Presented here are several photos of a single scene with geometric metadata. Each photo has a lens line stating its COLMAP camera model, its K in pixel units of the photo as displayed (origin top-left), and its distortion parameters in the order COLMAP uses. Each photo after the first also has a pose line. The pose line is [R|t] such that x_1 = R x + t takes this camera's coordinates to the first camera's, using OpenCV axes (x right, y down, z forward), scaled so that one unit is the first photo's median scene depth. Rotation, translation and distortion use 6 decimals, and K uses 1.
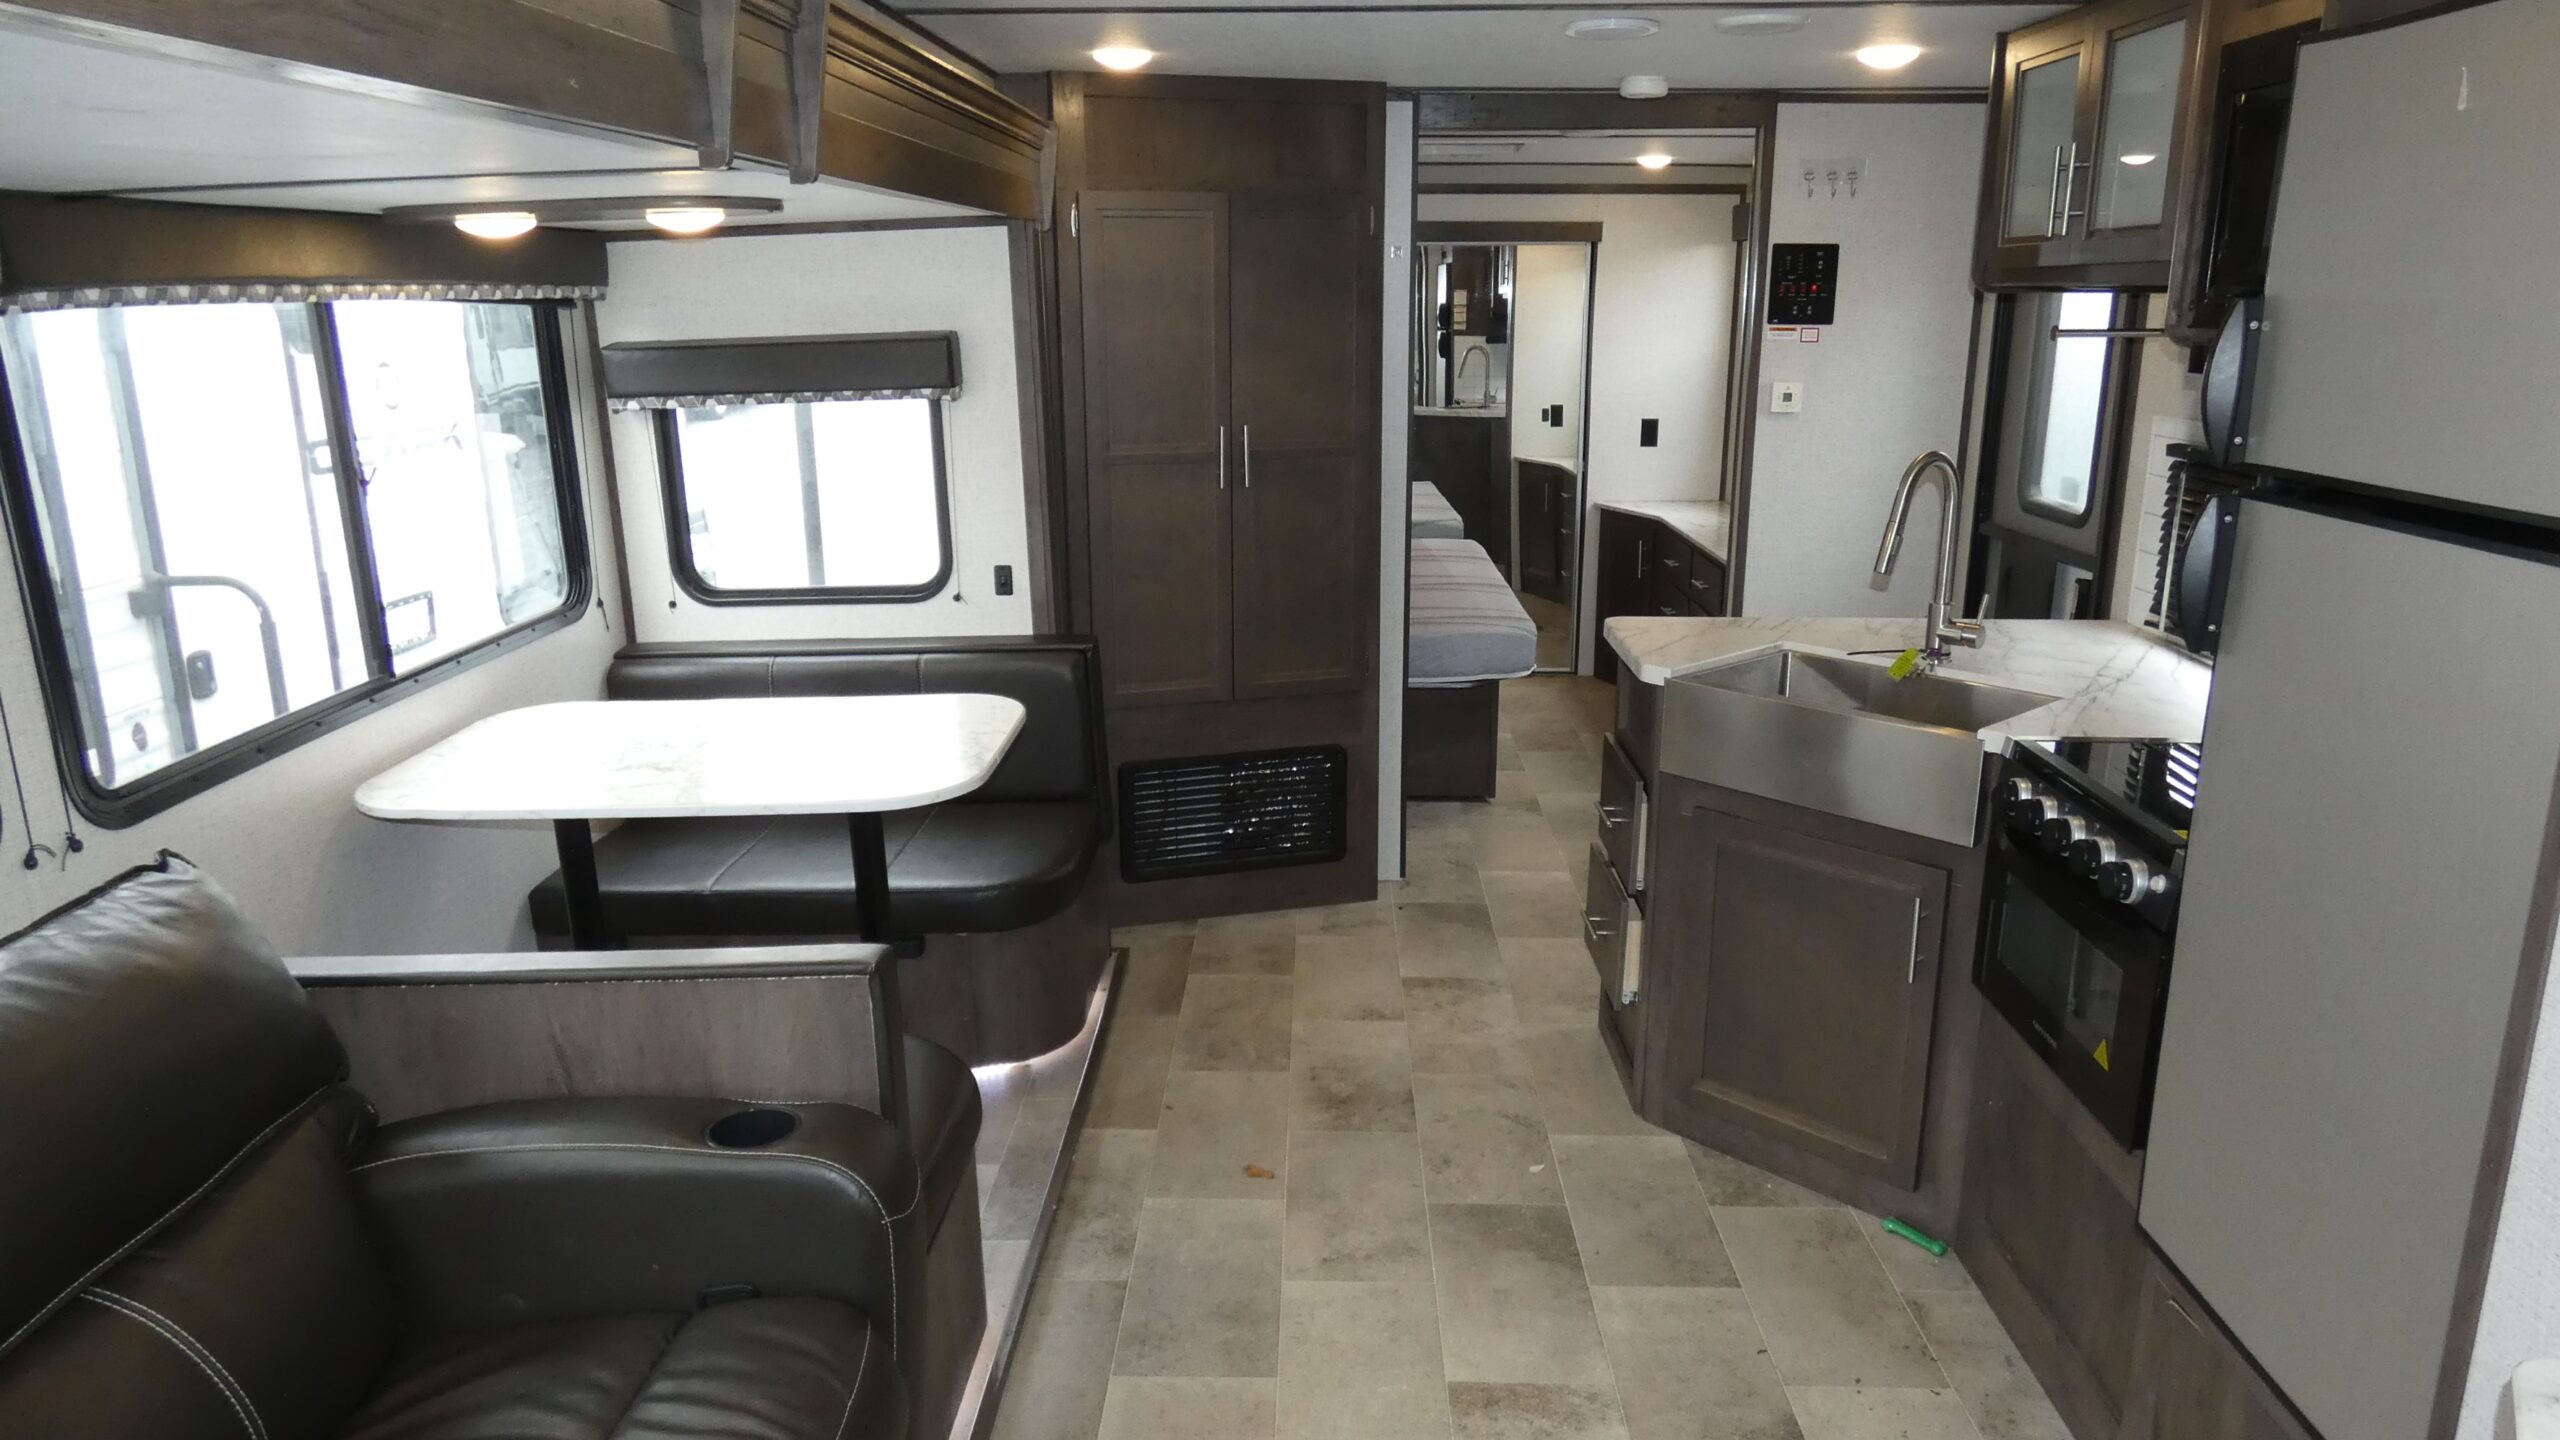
lens RADIAL K [[1684.0, 0, 1280.0], [0, 1684.0, 720.0], [0, 0, 1]] dist [-0.019622, 0.002278]
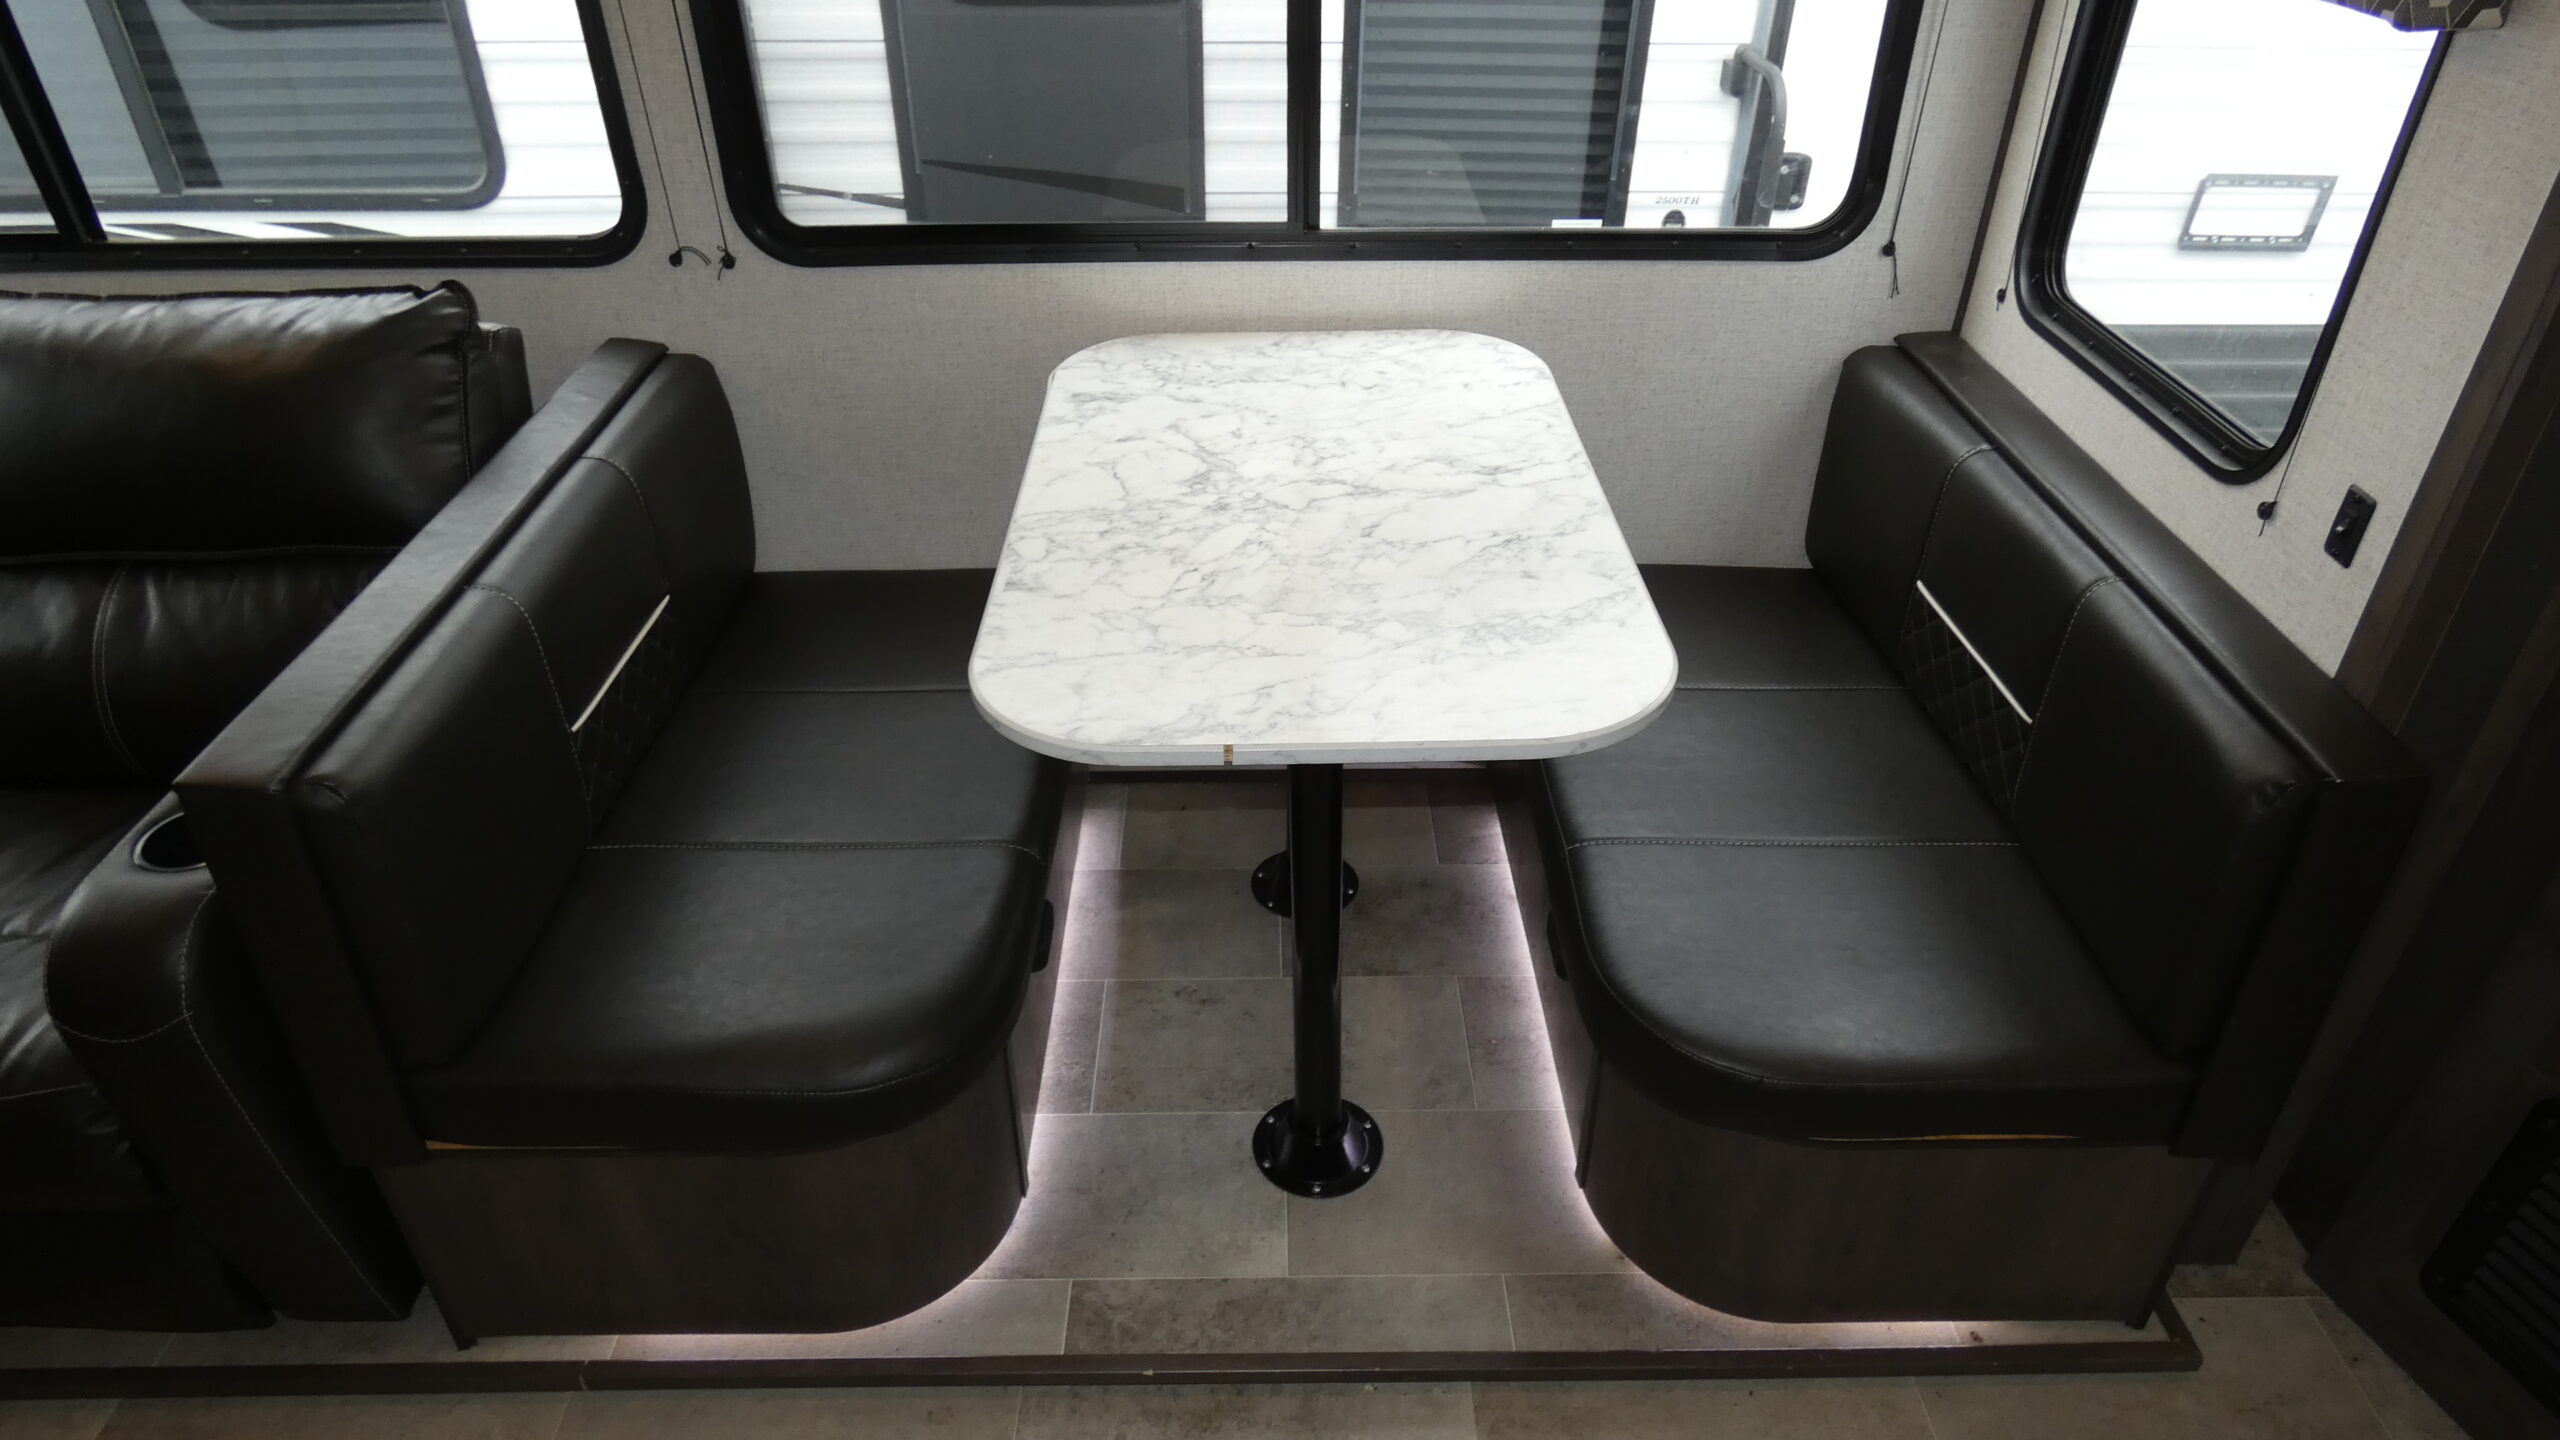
lens RADIAL K [[1531.6, 0, 1276.6], [0, 1531.6, 741.8], [0, 0, 1]] dist [-0.012162, -0.001928]
pose [[0.041151, 0.587341, -0.808292, 0.152590], [-0.251447, 0.789029, 0.560542, -0.183789], [0.966996, 0.180175, 0.180155, 0.699976]]
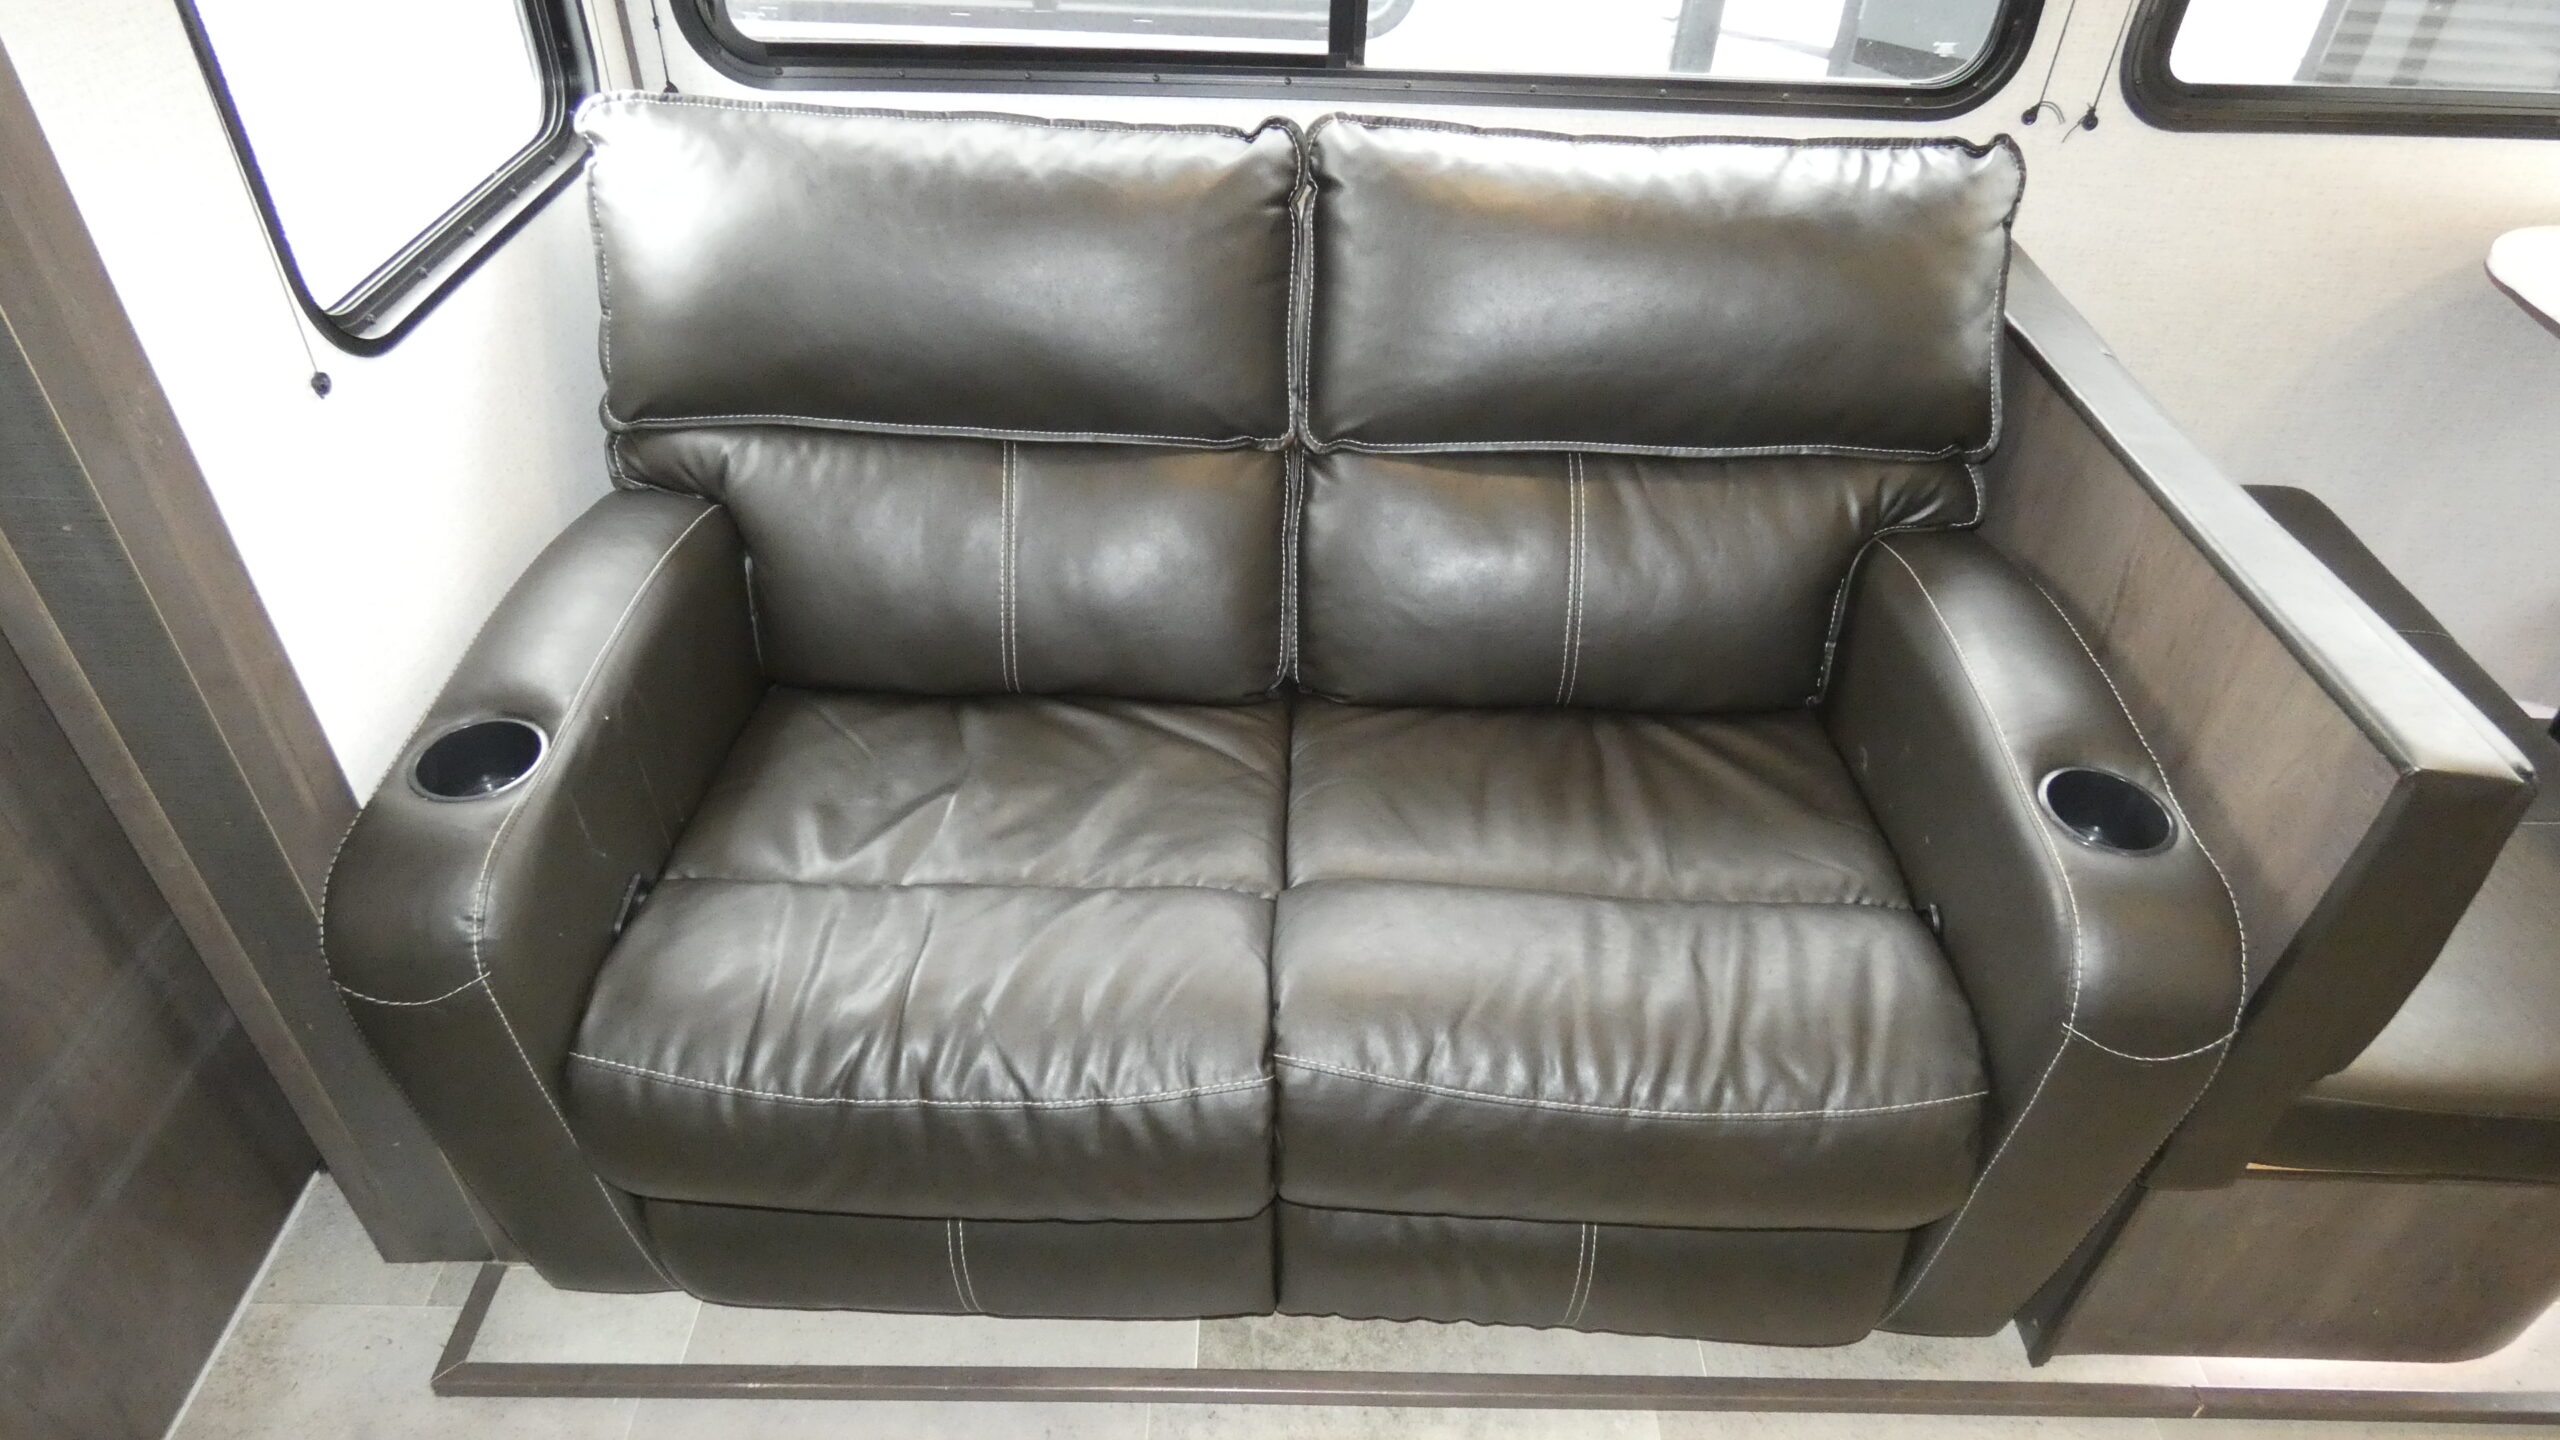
lens RADIAL K [[1543.4, 0, 1280.0], [0, 1543.4, 720.0], [0, 0, 1]] dist [-0.000428, 0.002729]
pose [[0.021842, 0.646406, -0.762681, 0.078845], [-0.280019, 0.736285, 0.616014, -0.047381], [0.959746, 0.200110, 0.197088, 0.267020]]
